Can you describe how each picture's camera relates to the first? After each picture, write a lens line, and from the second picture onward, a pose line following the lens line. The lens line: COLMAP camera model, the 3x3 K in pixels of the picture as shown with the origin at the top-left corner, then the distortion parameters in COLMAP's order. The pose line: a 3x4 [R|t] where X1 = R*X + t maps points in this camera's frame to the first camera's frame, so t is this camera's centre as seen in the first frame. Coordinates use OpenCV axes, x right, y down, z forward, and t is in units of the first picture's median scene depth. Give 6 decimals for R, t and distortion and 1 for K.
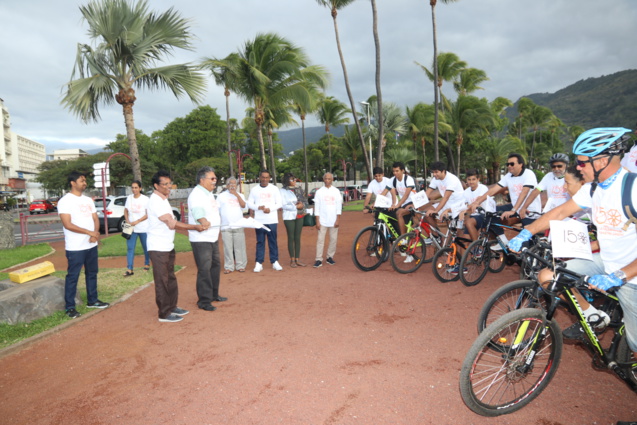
lens RADIAL K [[436.5, 0, 313.4], [0, 436.5, 216.7], [0, 0, 1]] dist [-0.116005, 0.076984]
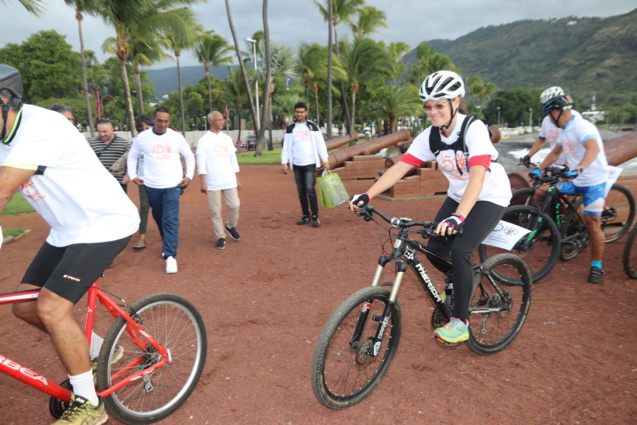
lens RADIAL K [[487.7, 0, 314.6], [0, 487.7, 216.6], [0, 0, 1]] dist [-0.078004, 0.101532]
pose [[0.970416, -0.022301, 0.240407, 0.004456], [-0.000006, 0.995723, 0.092391, 0.002002], [-0.241439, -0.089659, 0.966265, -0.005351]]
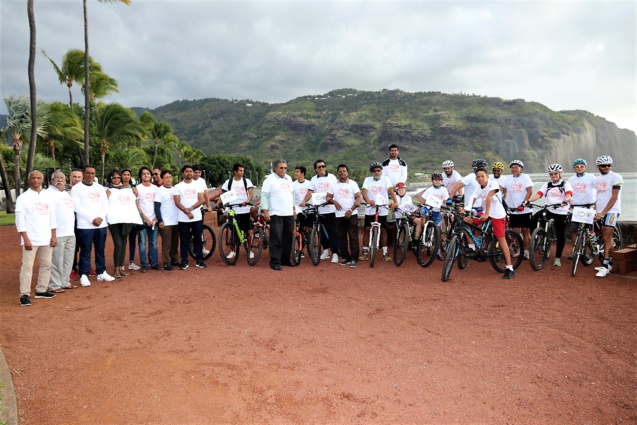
lens RADIAL K [[454.9, 0, 325.3], [0, 454.9, 211.5], [0, 0, 1]] dist [-0.094303, 0.082090]
pose [[0.625657, -0.020298, 0.779834, -0.234769], [0.057227, 0.998162, -0.019932, 0.012424], [-0.777997, 0.057098, 0.625669, 0.043635]]
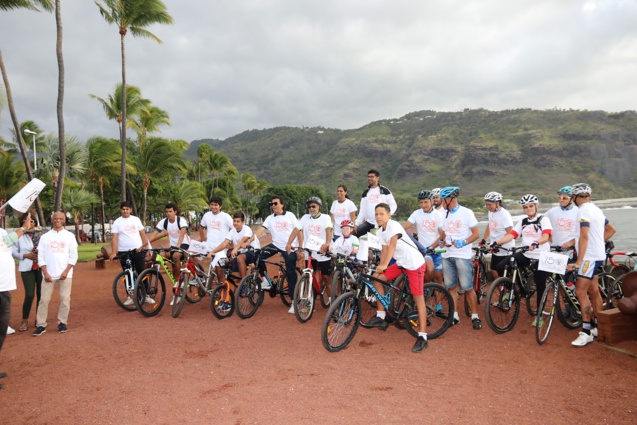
lens RADIAL K [[487.7, 0, 330.0], [0, 487.7, 206.6], [0, 0, 1]] dist [-0.078004, 0.101532]
pose [[0.742746, 0.024401, 0.669128, -0.112795], [0.061779, 0.992576, -0.104771, 0.008574], [-0.666717, 0.119157, 0.735724, -0.029216]]
